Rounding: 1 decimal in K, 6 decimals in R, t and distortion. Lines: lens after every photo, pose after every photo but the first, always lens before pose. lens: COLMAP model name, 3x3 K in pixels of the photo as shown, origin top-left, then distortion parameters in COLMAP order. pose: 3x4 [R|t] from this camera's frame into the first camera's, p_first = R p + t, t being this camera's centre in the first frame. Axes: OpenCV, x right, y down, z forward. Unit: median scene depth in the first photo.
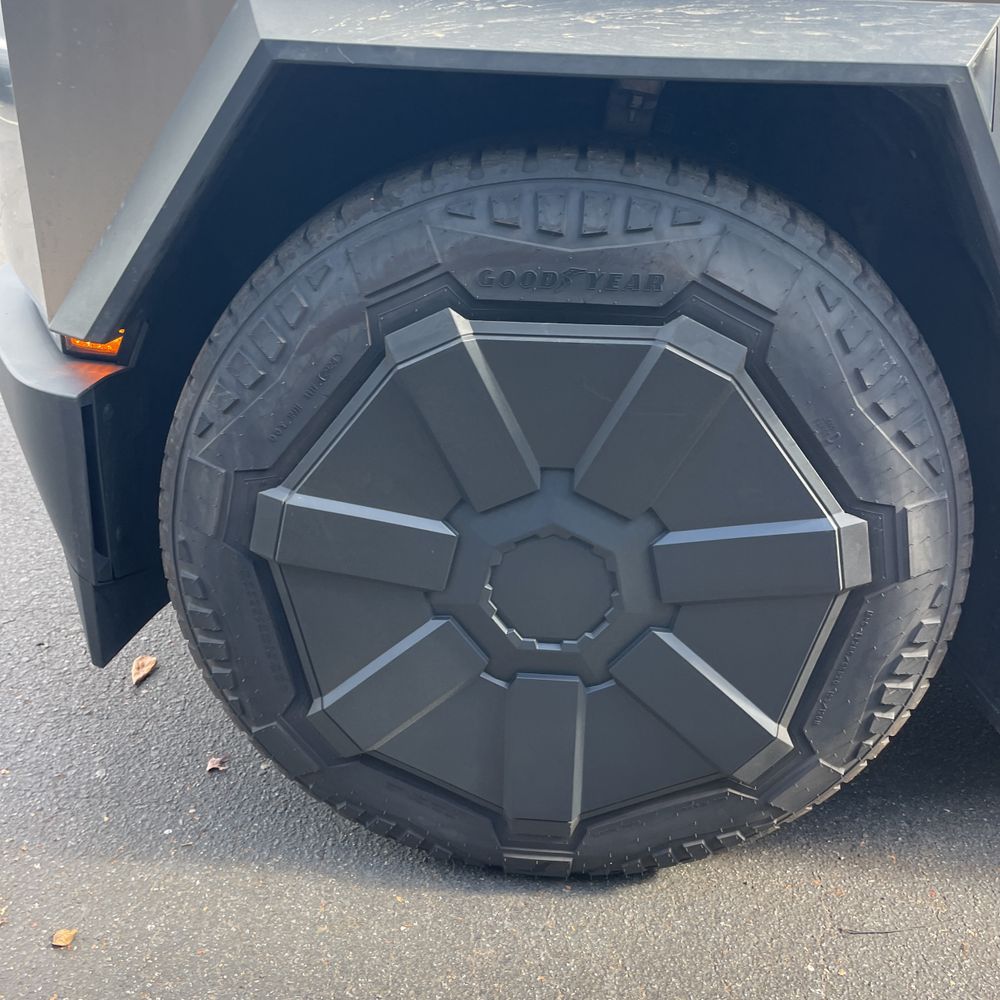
lens RADIAL K [[1014.5, 0, 488.7], [0, 1014.5, 501.9], [0, 0, 1]] dist [0.084871, -0.138920]
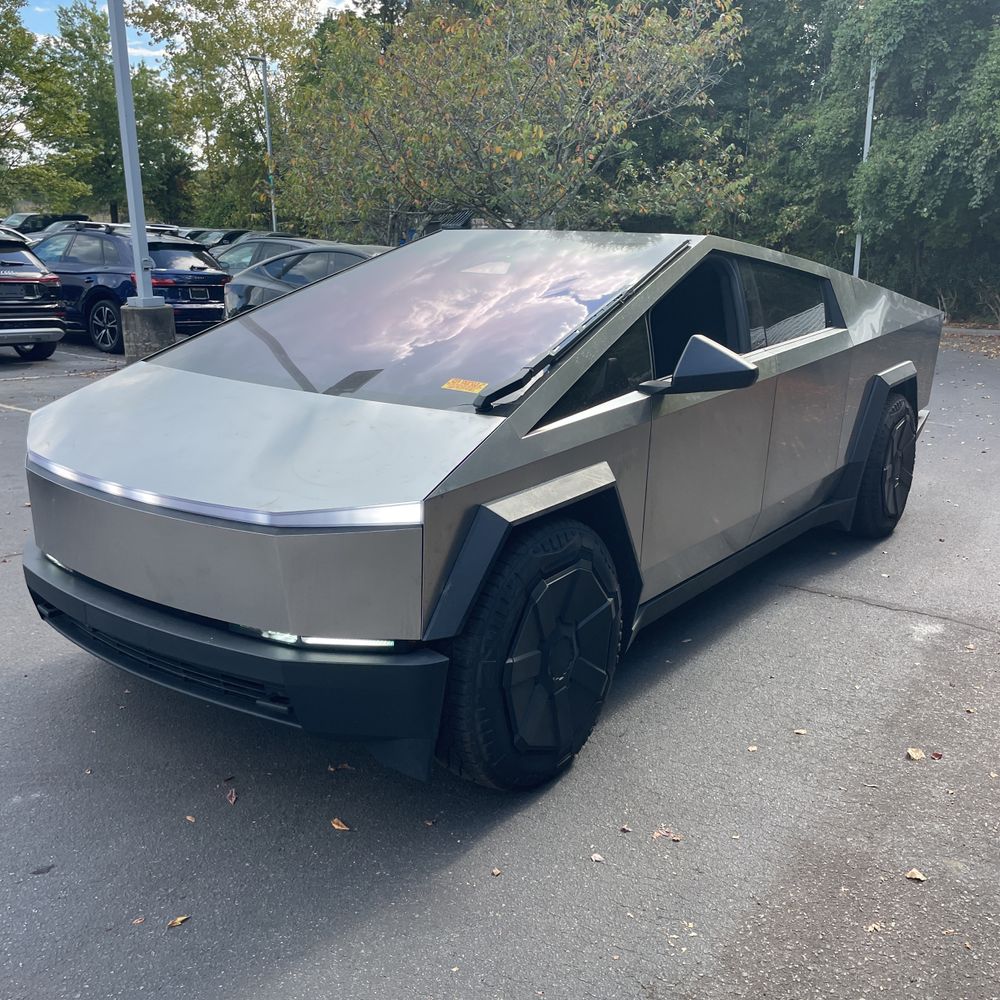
lens RADIAL K [[1003.8, 0, 500.2], [0, 1003.8, 485.7], [0, 0, 1]] dist [0.099912, -0.156896]
pose [[0.548012, -0.260966, 0.794720, -2.404521], [0.376618, 0.925316, 0.044147, -0.616810], [-0.746888, 0.275112, 0.605368, -0.846941]]
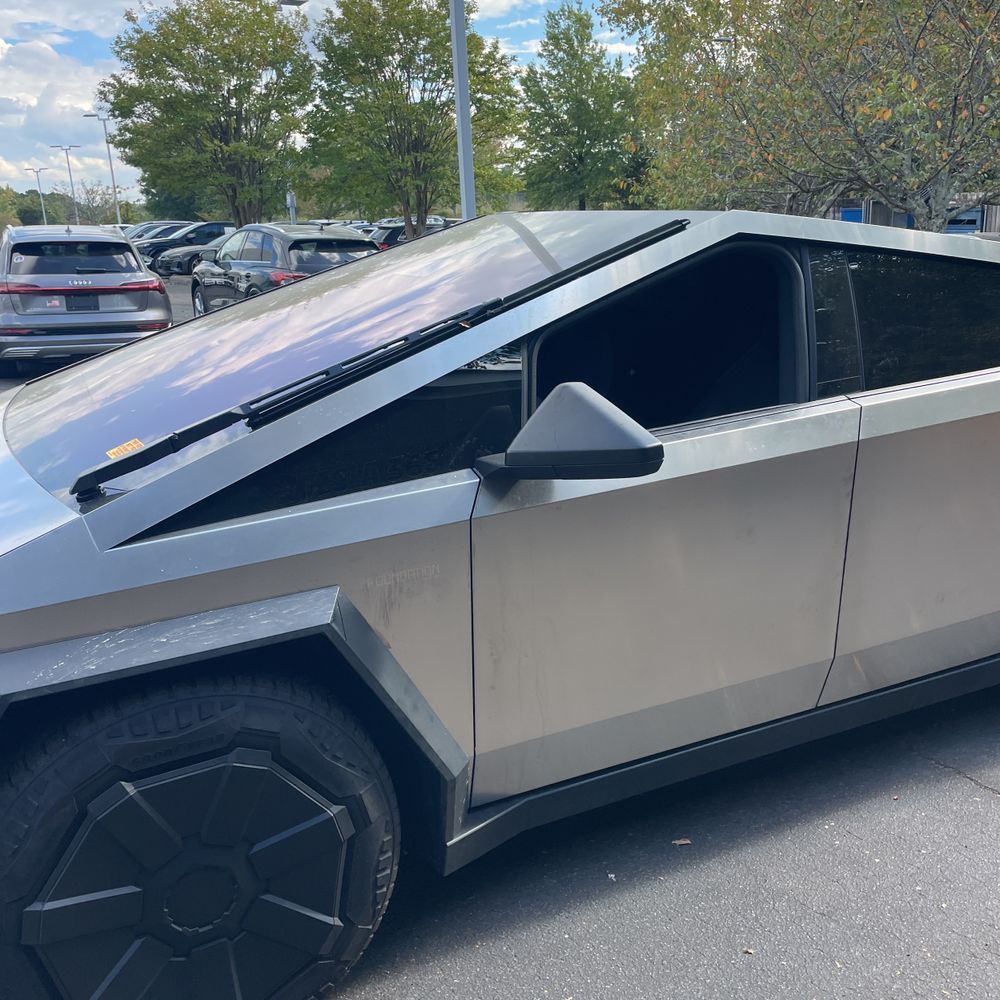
lens RADIAL K [[1014.5, 0, 488.7], [0, 1014.5, 501.9], [0, 0, 1]] dist [0.084871, -0.138920]
pose [[0.852449, -0.215023, 0.476545, -0.245358], [0.286444, 0.954611, -0.081661, -0.321745], [-0.437356, 0.206115, 0.875349, -1.092308]]
